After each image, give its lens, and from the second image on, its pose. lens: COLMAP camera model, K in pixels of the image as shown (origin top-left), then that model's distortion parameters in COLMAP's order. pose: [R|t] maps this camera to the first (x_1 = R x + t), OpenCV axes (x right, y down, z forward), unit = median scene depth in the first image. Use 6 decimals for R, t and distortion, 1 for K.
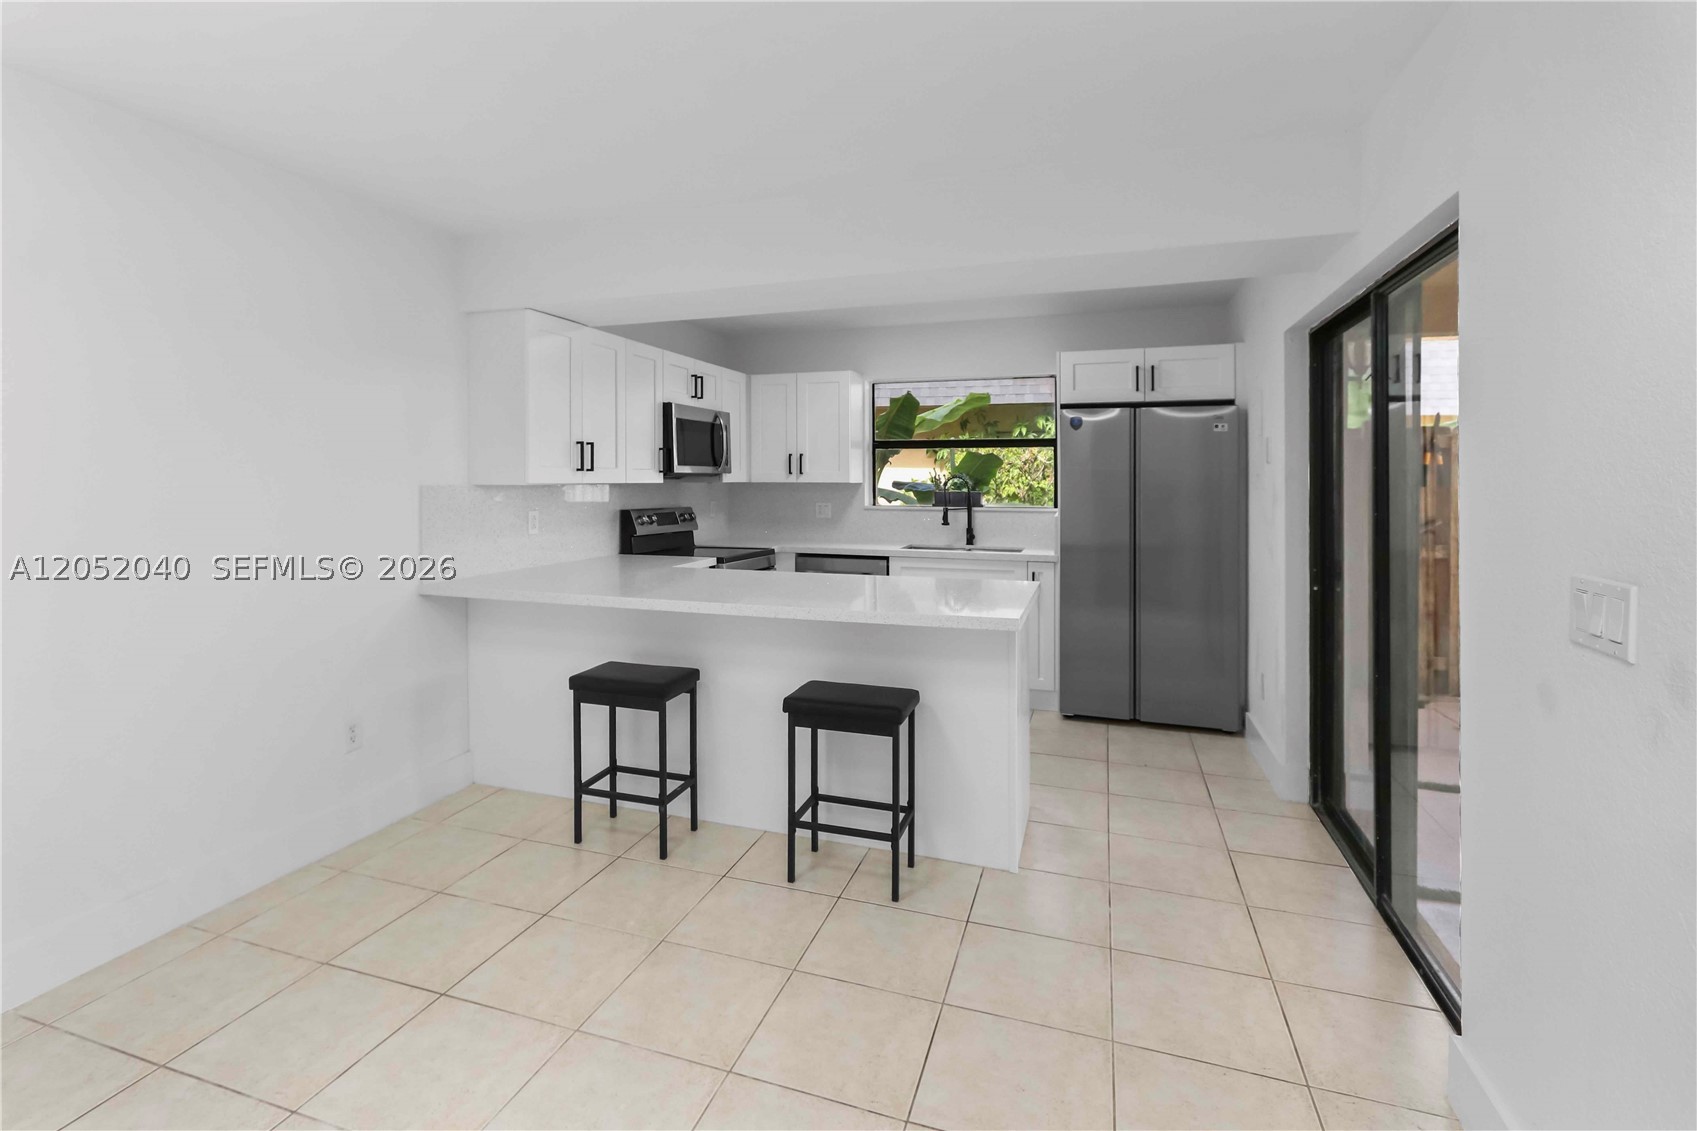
lens RADIAL K [[799.2, 0, 805.0], [0, 799.2, 478.0], [0, 0, 1]] dist [0.003858, 0.003542]
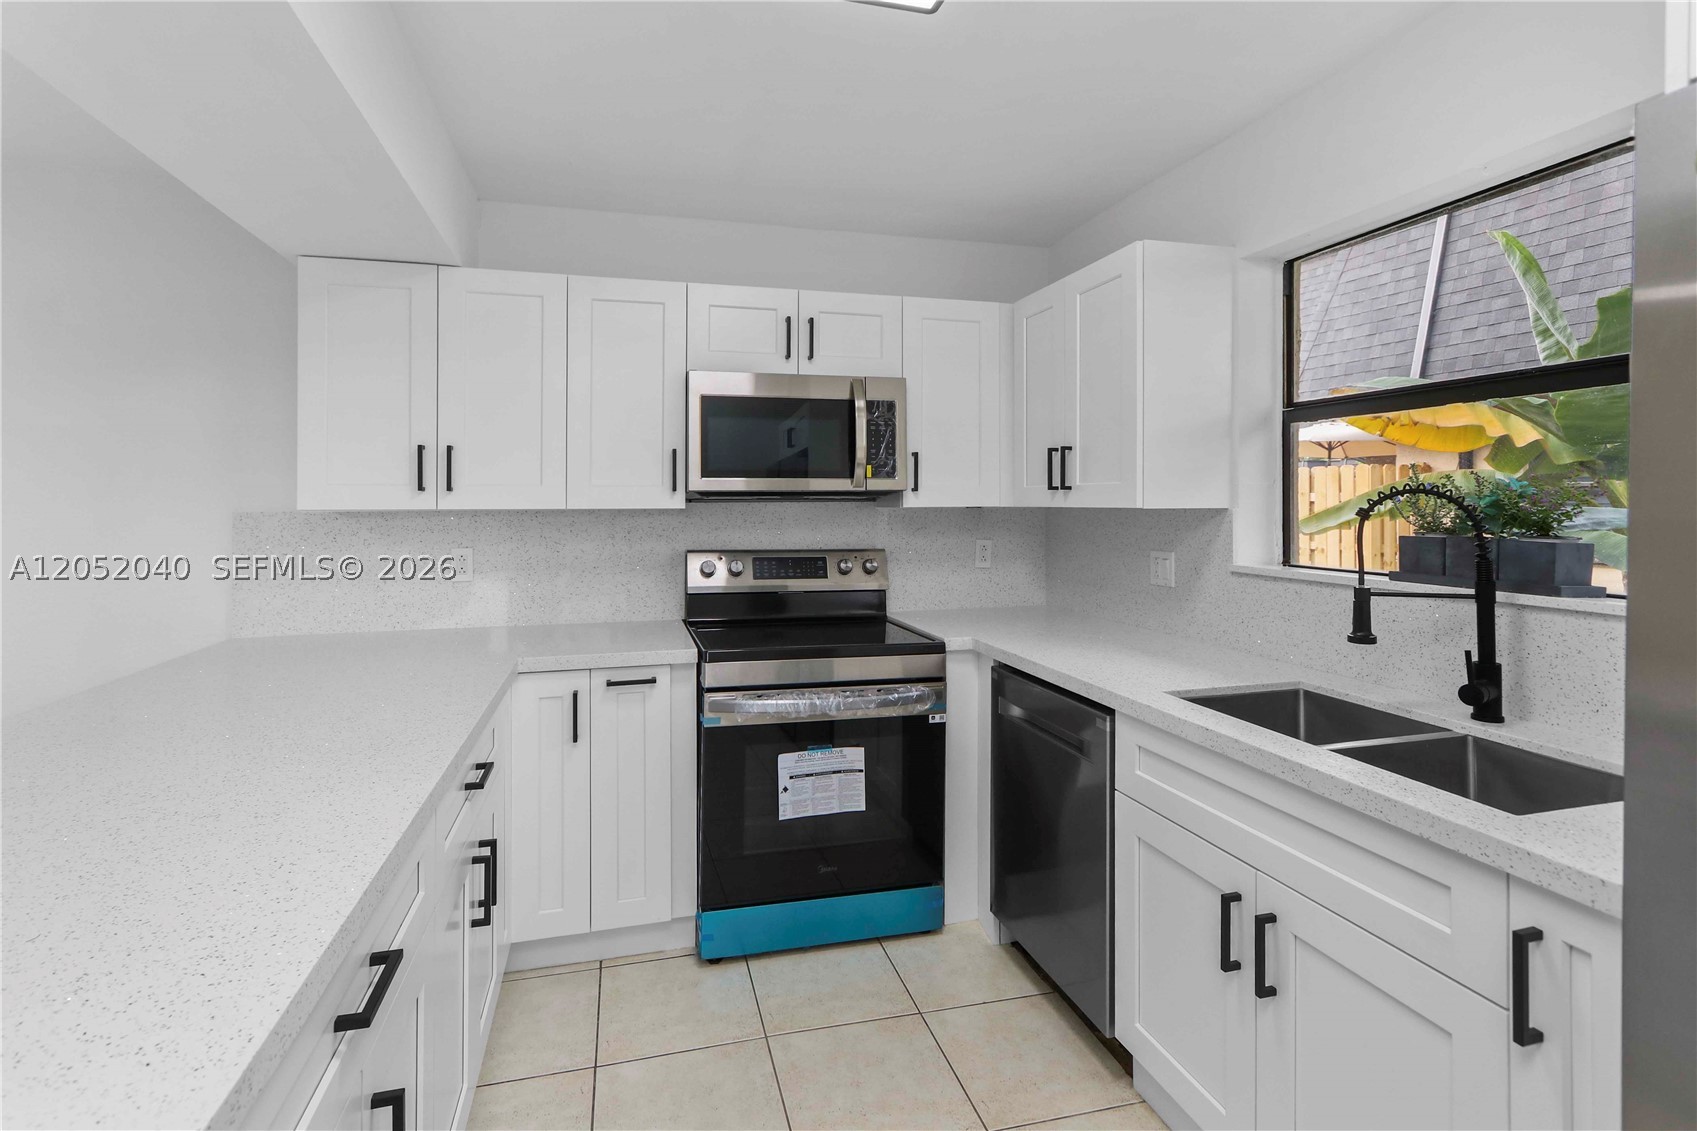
lens RADIAL K [[799.2, 0, 832.0], [0, 799.2, 482.7], [0, 0, 1]] dist [0.003858, 0.003542]
pose [[0.566590, -0.028019, -0.823524, 0.360987], [0.006382, 0.999541, -0.029617, 0.005353], [0.823975, 0.011525, 0.566508, 0.737893]]
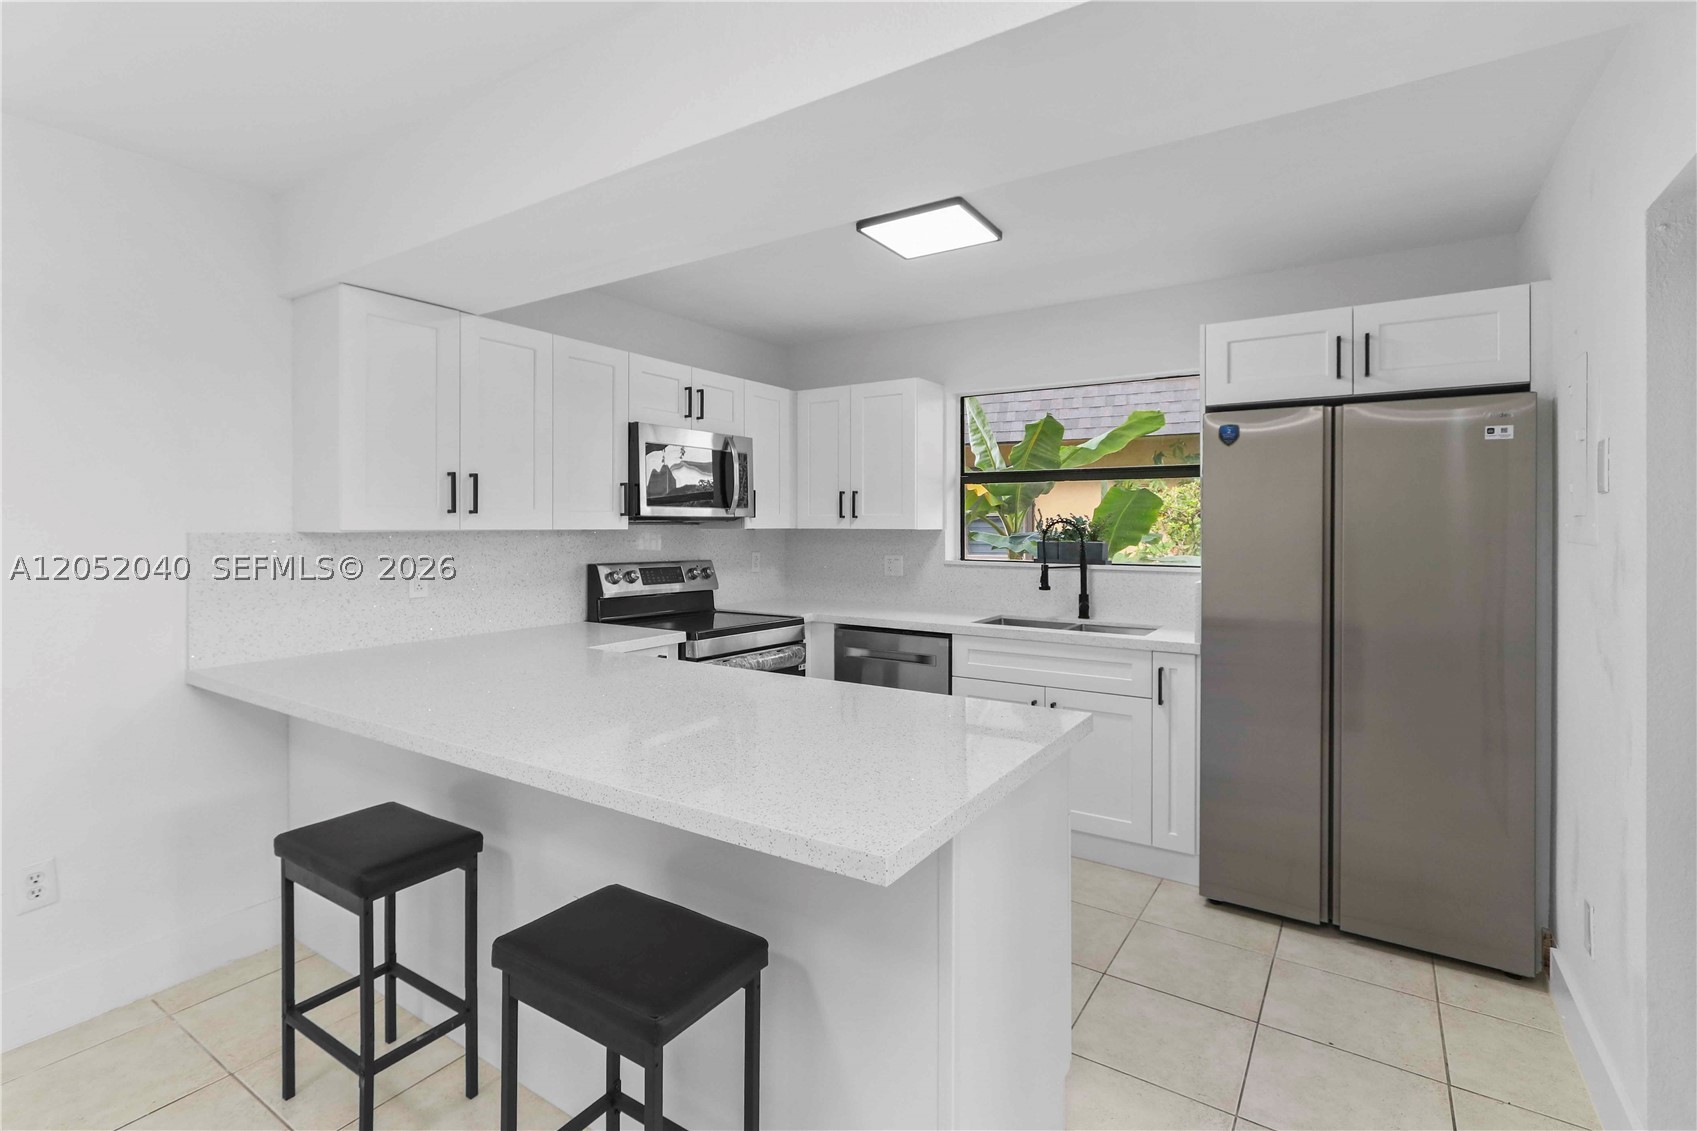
lens RADIAL K [[799.2, 0, 825.2], [0, 799.2, 528.8], [0, 0, 1]] dist [0.003858, 0.003542]
pose [[0.970919, 0.001164, -0.239406, 0.177011], [0.000365, 0.999980, 0.006342, 0.000812], [0.239408, -0.006245, 0.970899, 0.307665]]
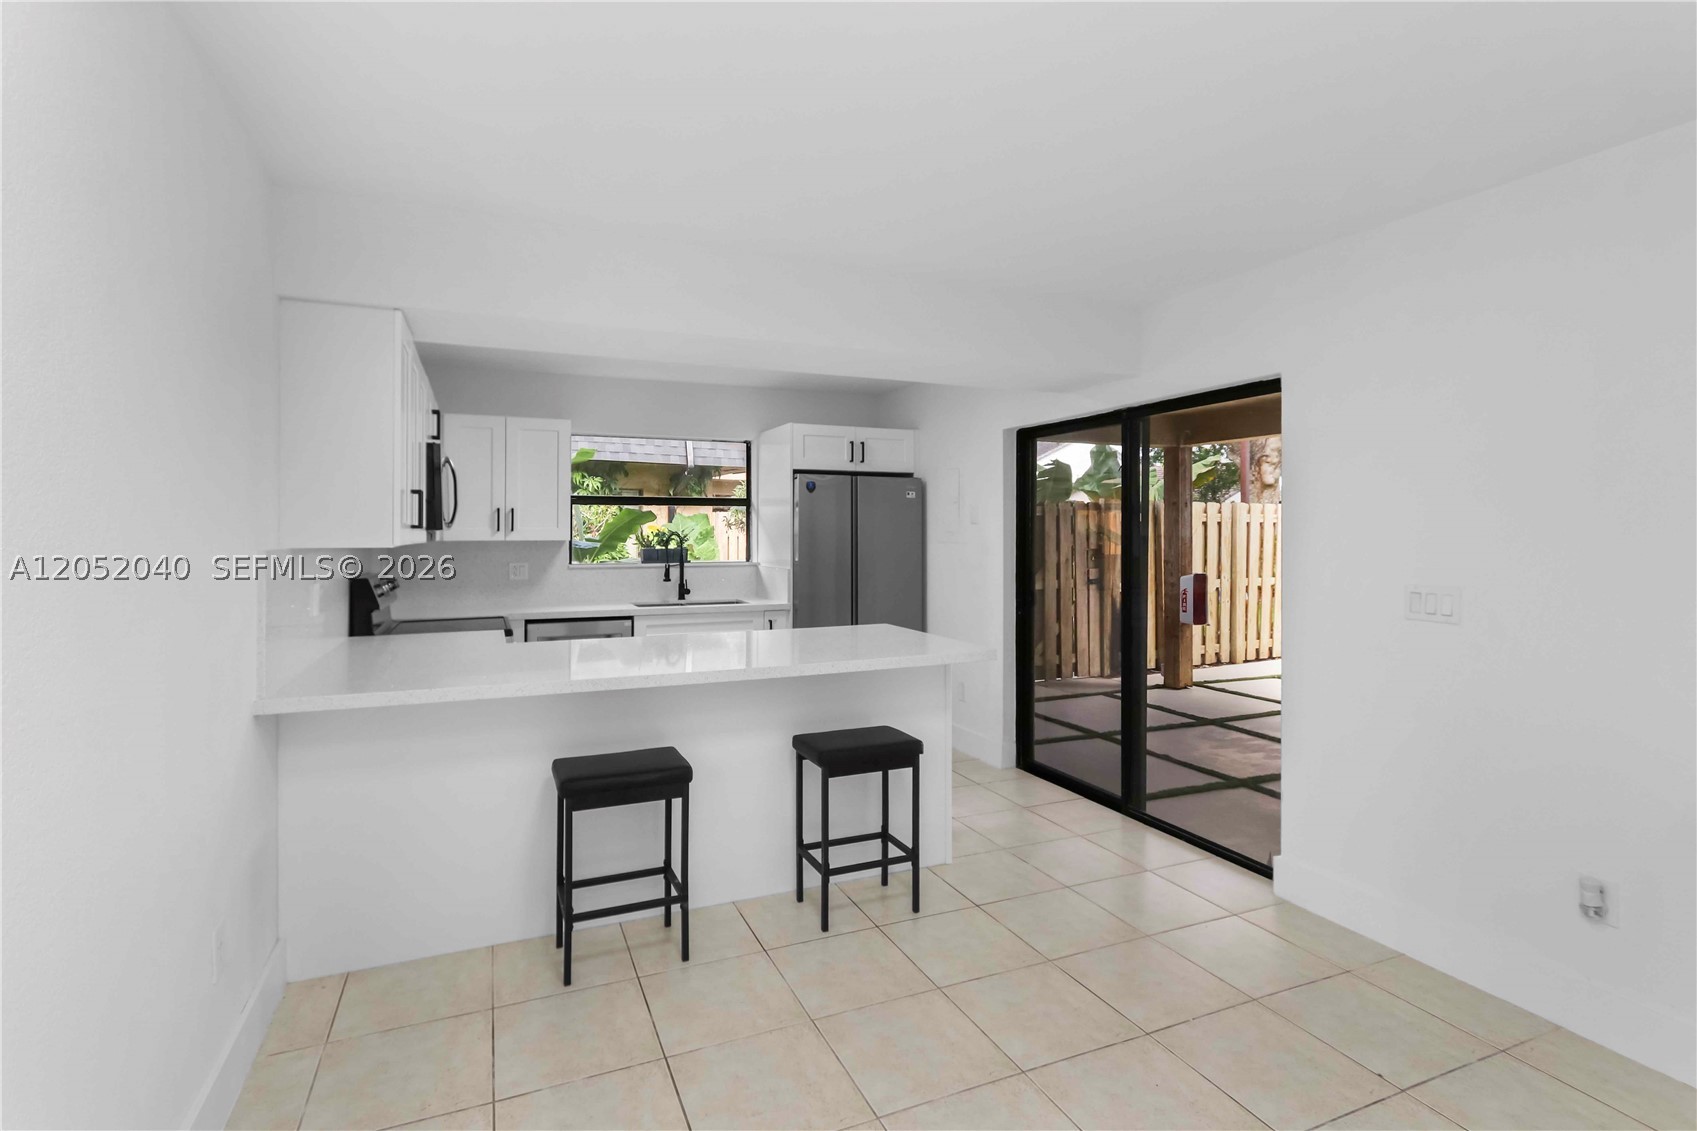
lens RADIAL K [[799.2, 0, 810.6], [0, 799.2, 523.9], [0, 0, 1]] dist [0.003858, 0.003542]
pose [[0.746248, 0.005381, 0.665646, -0.412225], [0.002374, 0.999939, -0.010744, -0.002920], [-0.665664, 0.009598, 0.746190, 0.140800]]
